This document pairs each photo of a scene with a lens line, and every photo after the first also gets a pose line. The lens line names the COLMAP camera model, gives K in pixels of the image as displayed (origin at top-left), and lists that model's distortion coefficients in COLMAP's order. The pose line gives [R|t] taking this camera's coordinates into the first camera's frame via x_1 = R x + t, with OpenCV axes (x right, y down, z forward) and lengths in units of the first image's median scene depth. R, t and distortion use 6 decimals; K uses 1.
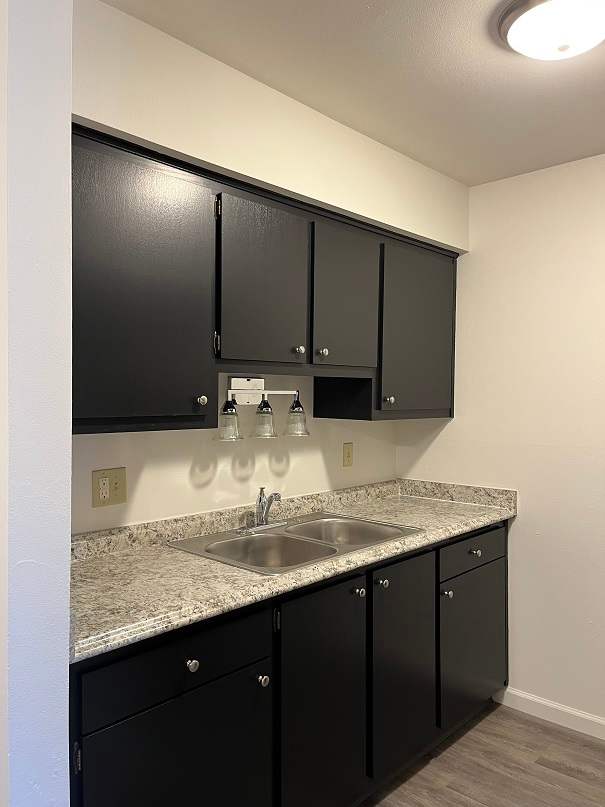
lens RADIAL K [[588.9, 0, 302.5], [0, 588.9, 403.5], [0, 0, 1]] dist [0.065638, -0.087225]
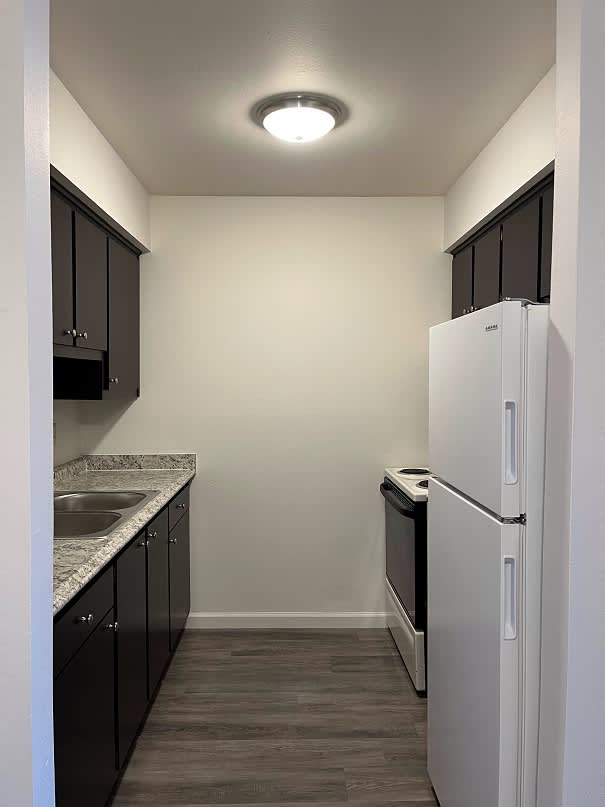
lens RADIAL K [[604.1, 0, 287.3], [0, 604.1, 405.4], [0, 0, 1]] dist [0.004779, -0.000555]
pose [[0.725252, -0.038378, 0.687413, -0.402280], [0.016087, 0.999117, 0.038807, 0.001167], [-0.688295, -0.017086, 0.725229, -0.042257]]
